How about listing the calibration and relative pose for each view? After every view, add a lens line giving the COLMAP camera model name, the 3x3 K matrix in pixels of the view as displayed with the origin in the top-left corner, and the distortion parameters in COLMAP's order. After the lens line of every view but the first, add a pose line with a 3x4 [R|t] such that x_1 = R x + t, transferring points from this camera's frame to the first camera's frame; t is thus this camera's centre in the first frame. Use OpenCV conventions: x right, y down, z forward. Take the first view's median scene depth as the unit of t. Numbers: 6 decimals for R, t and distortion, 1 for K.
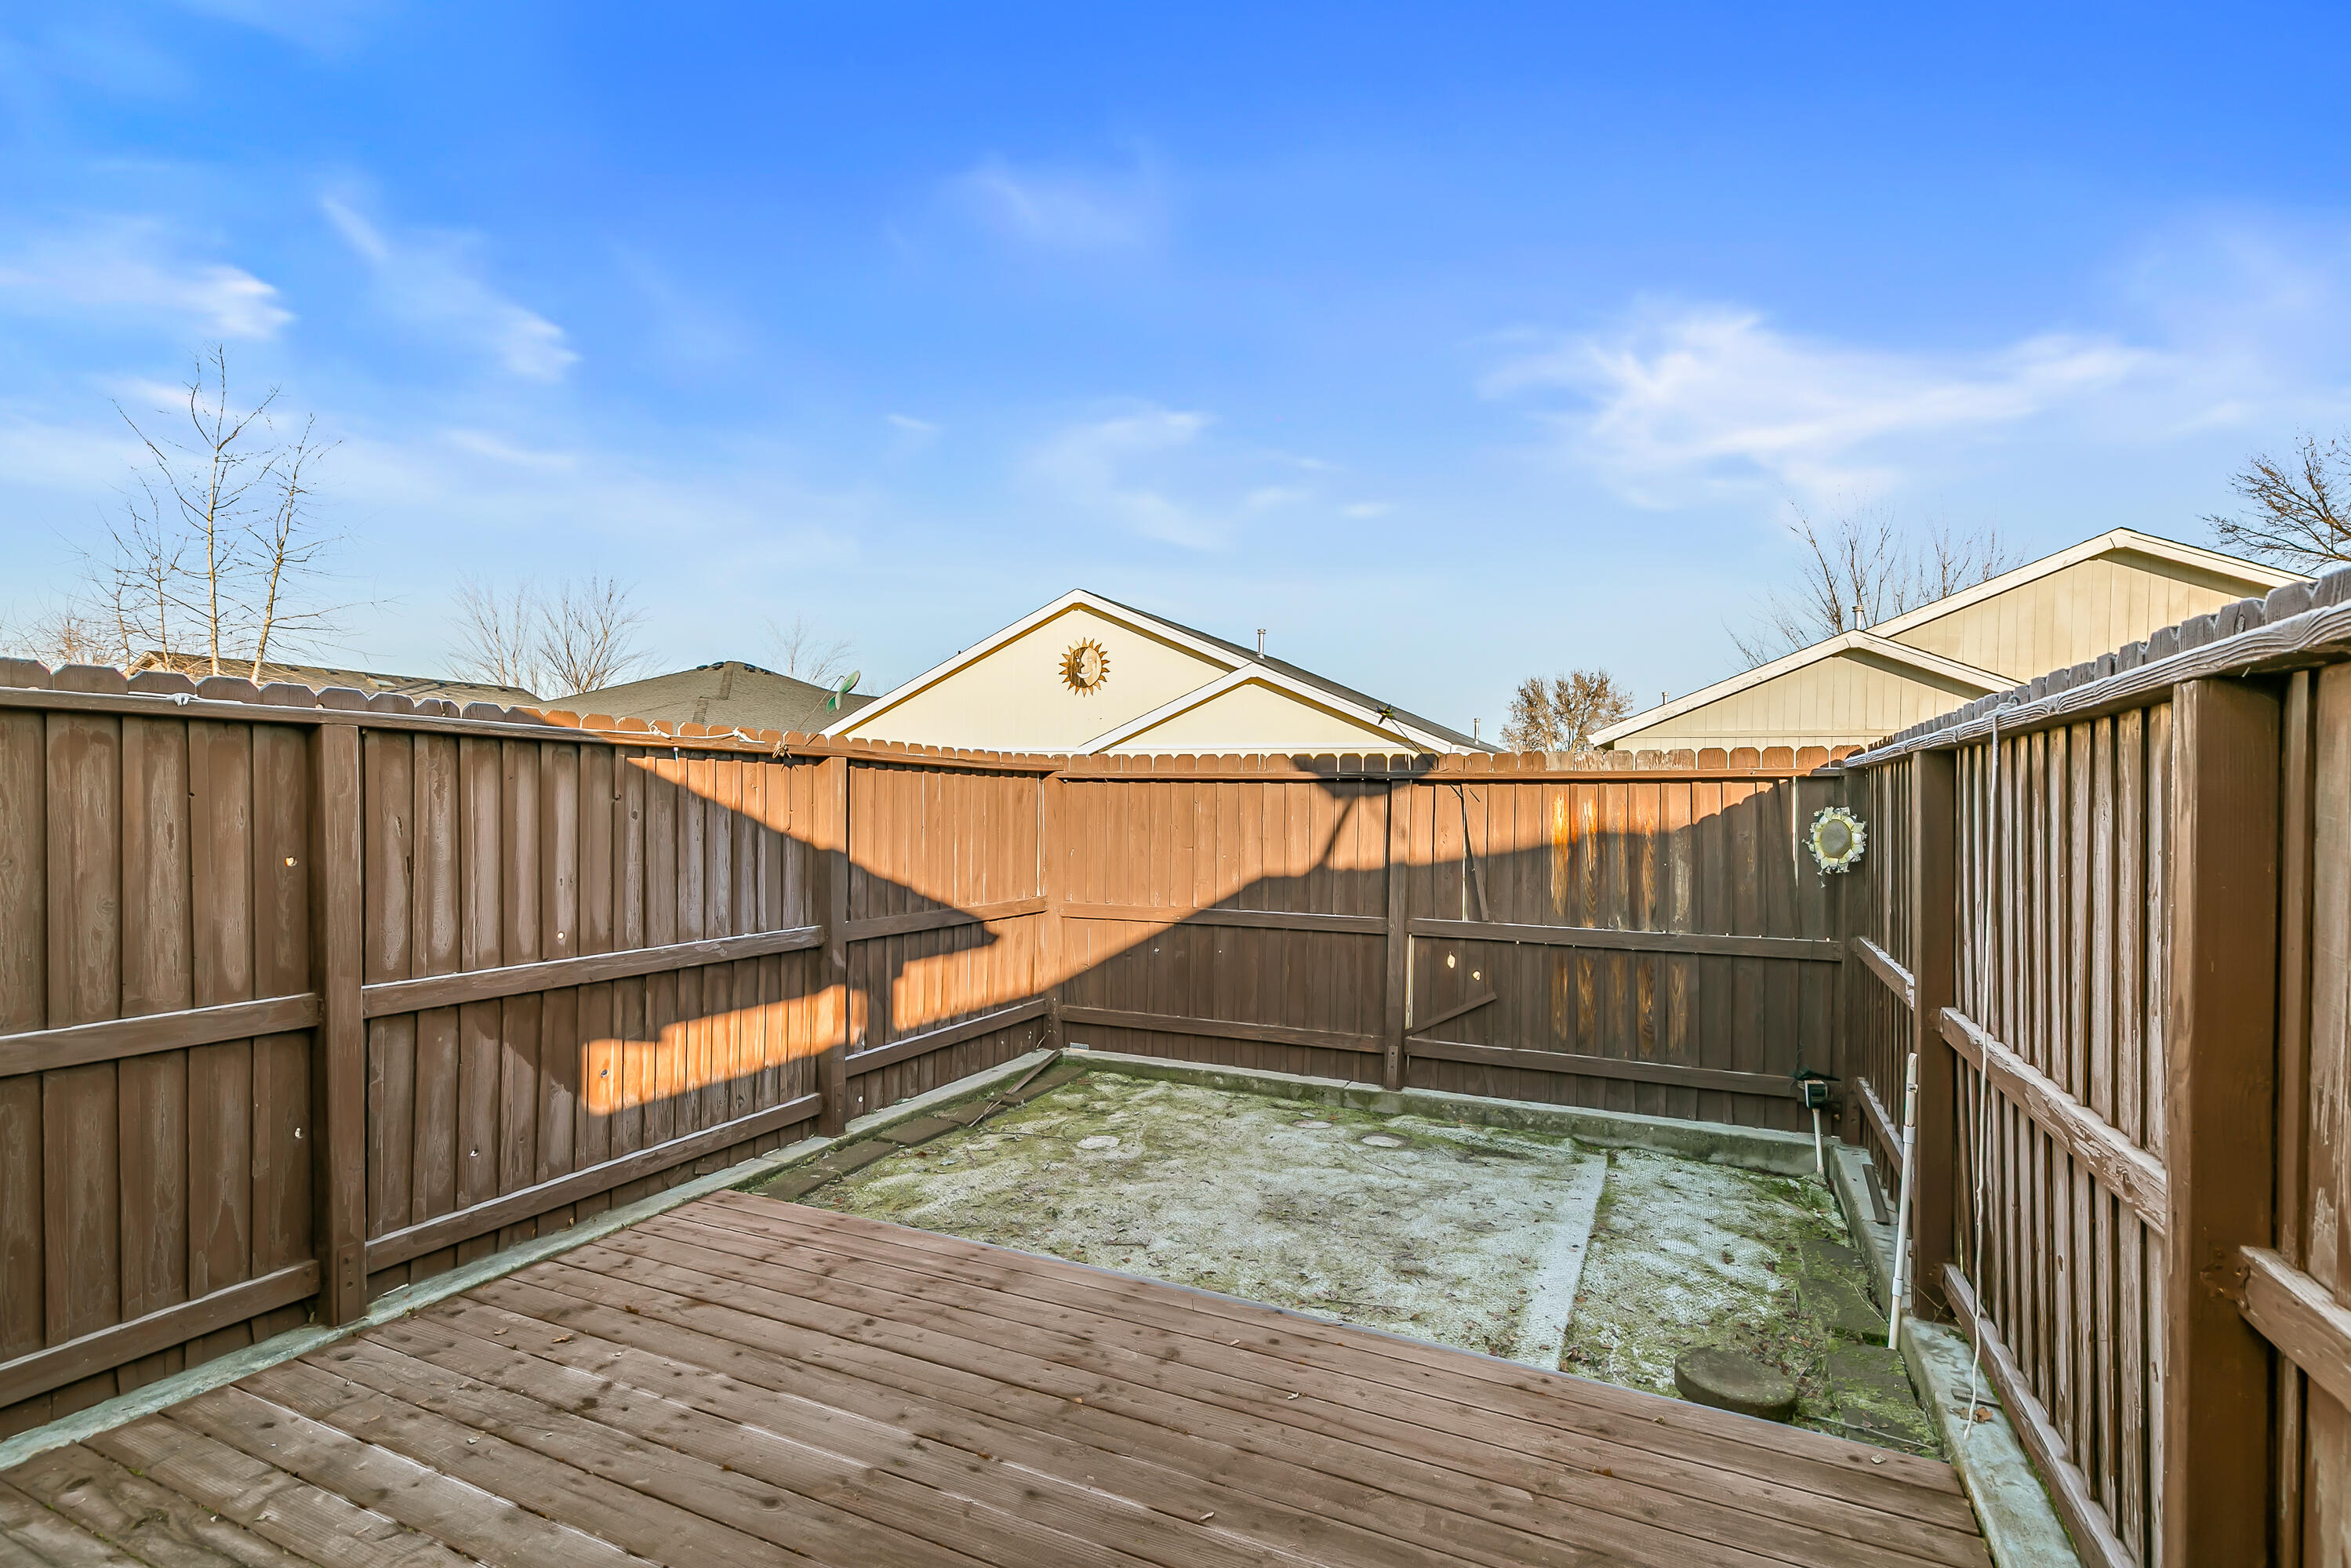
lens RADIAL K [[1065.3, 0, 1184.8], [0, 1065.3, 788.4], [0, 0, 1]] dist [0.011731, 0.000097]
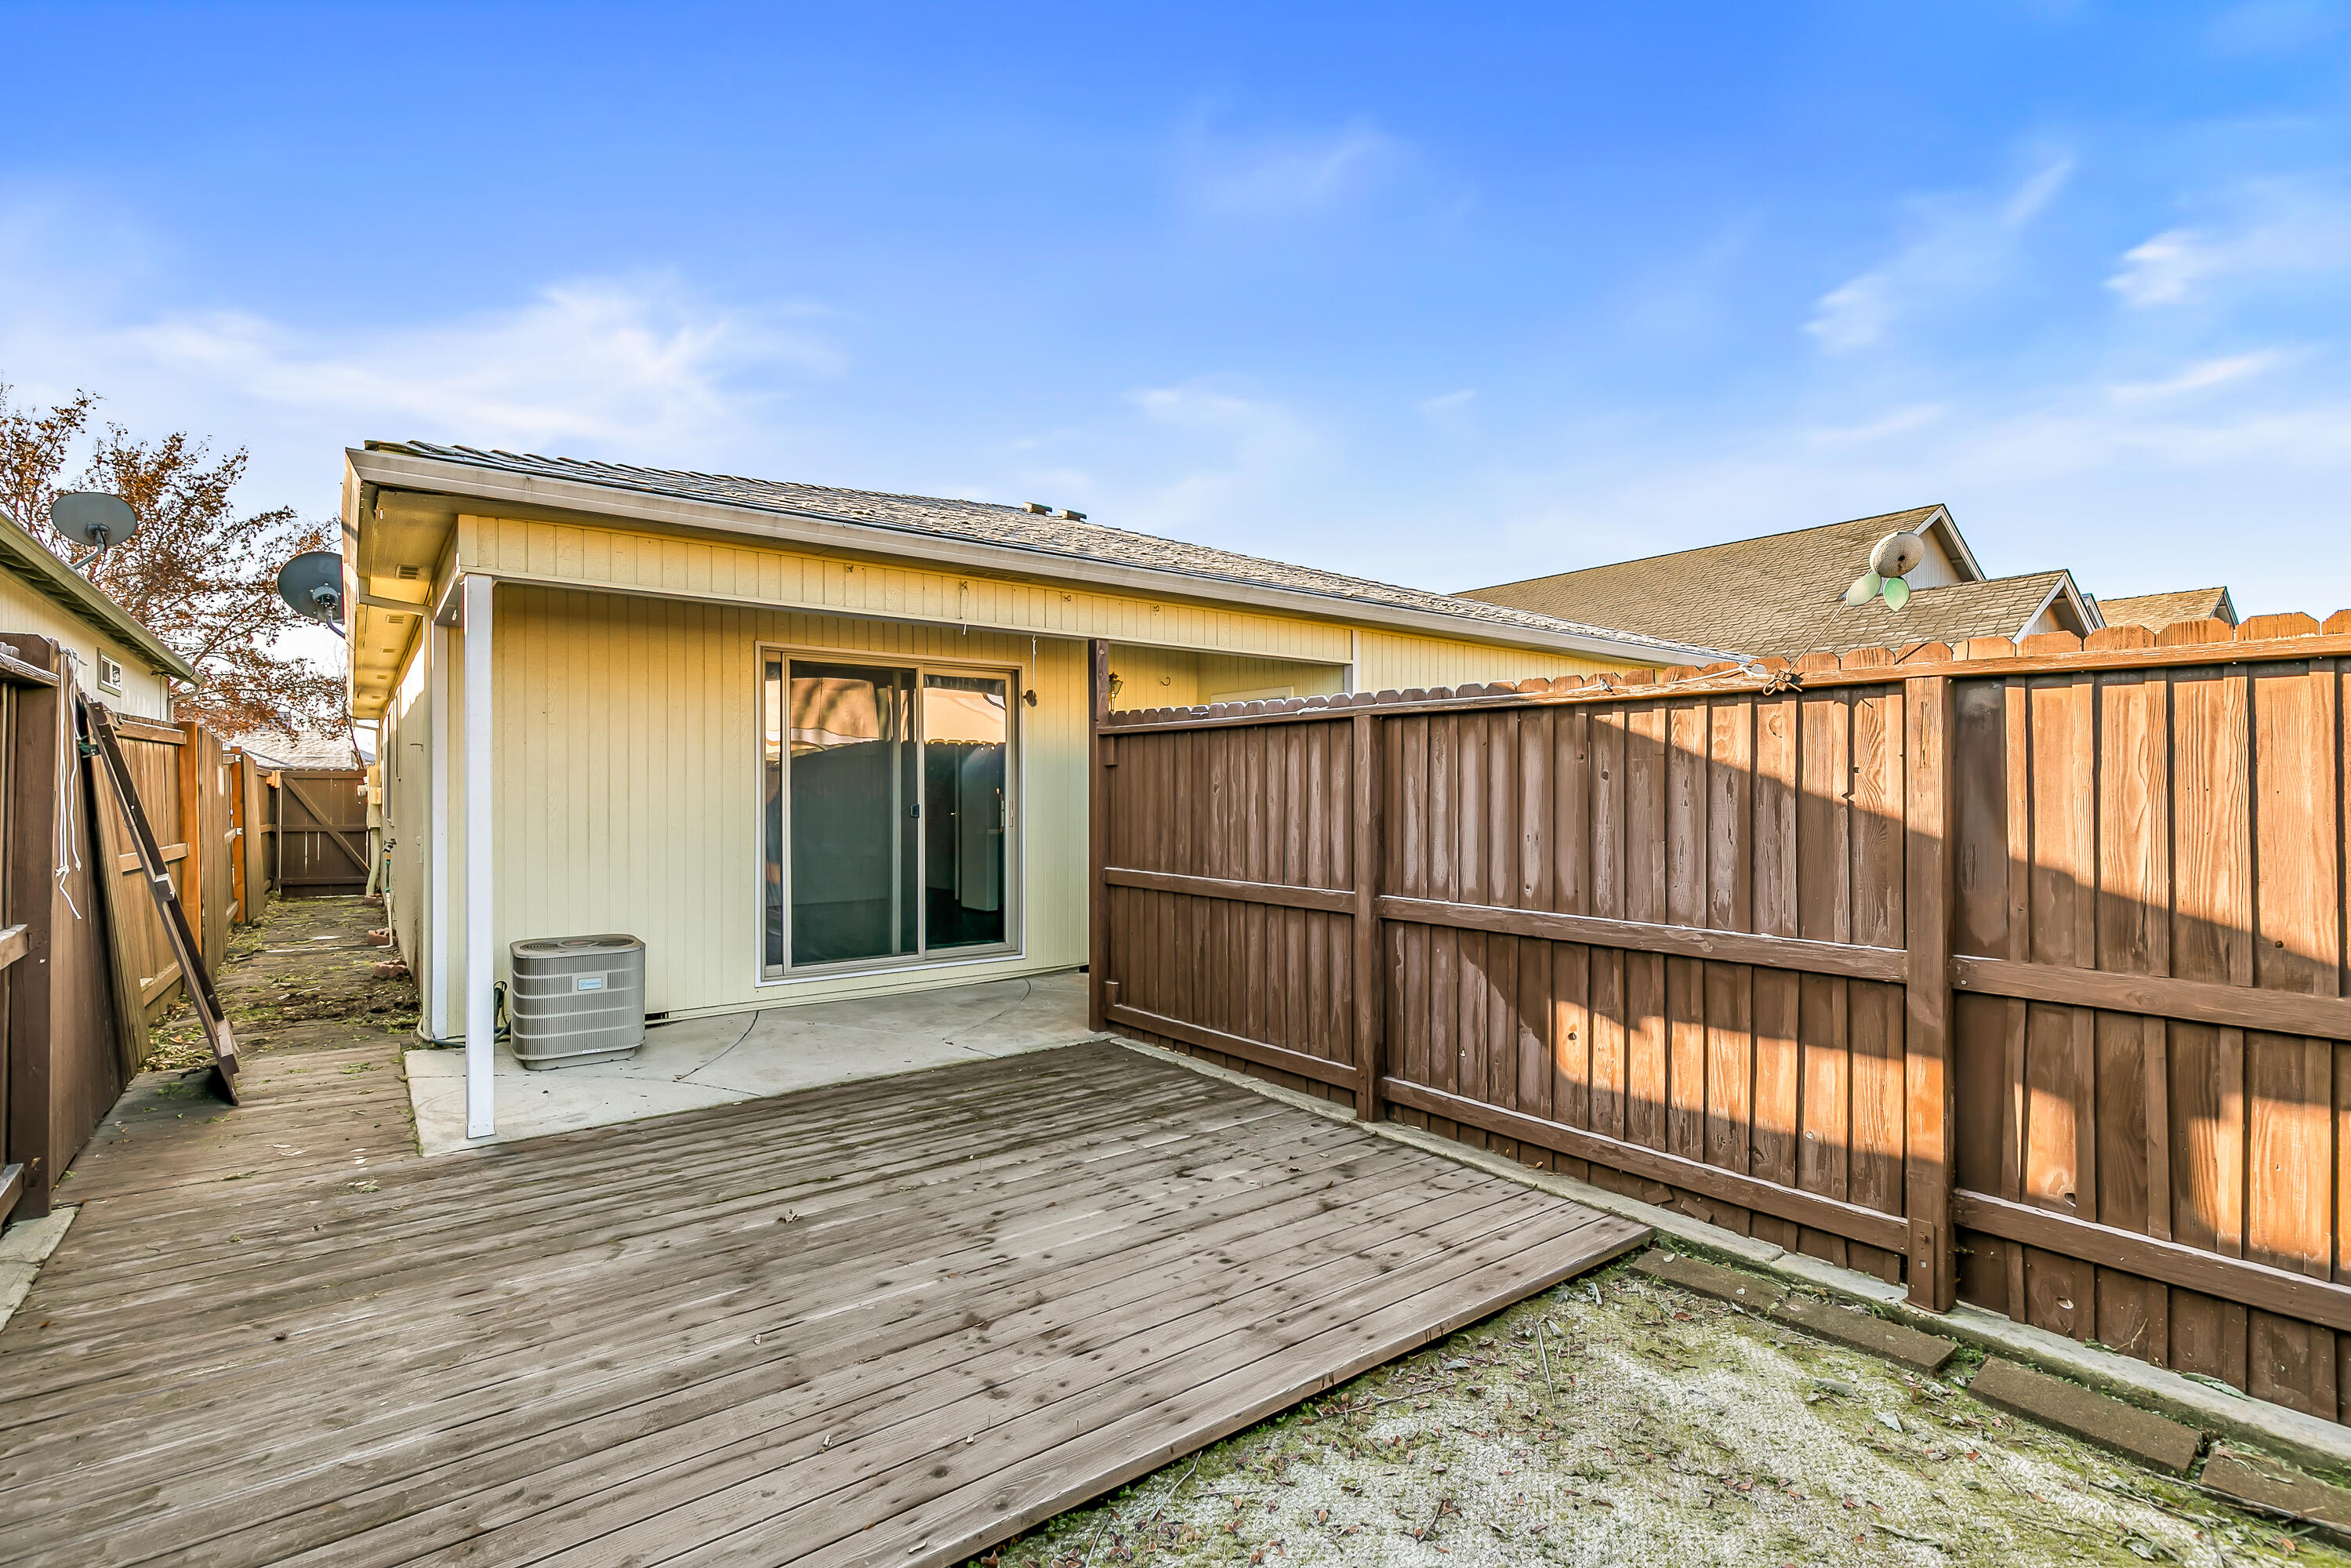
lens RADIAL K [[1065.5, 0, 1184.8], [0, 1065.5, 788.4], [0, 0, 1]] dist [0.011731, 0.000097]
pose [[-0.442698, -0.014218, -0.896558, 0.535957], [0.003832, 0.999835, -0.017747, 0.056311], [0.896662, -0.011292, -0.442571, 1.188932]]
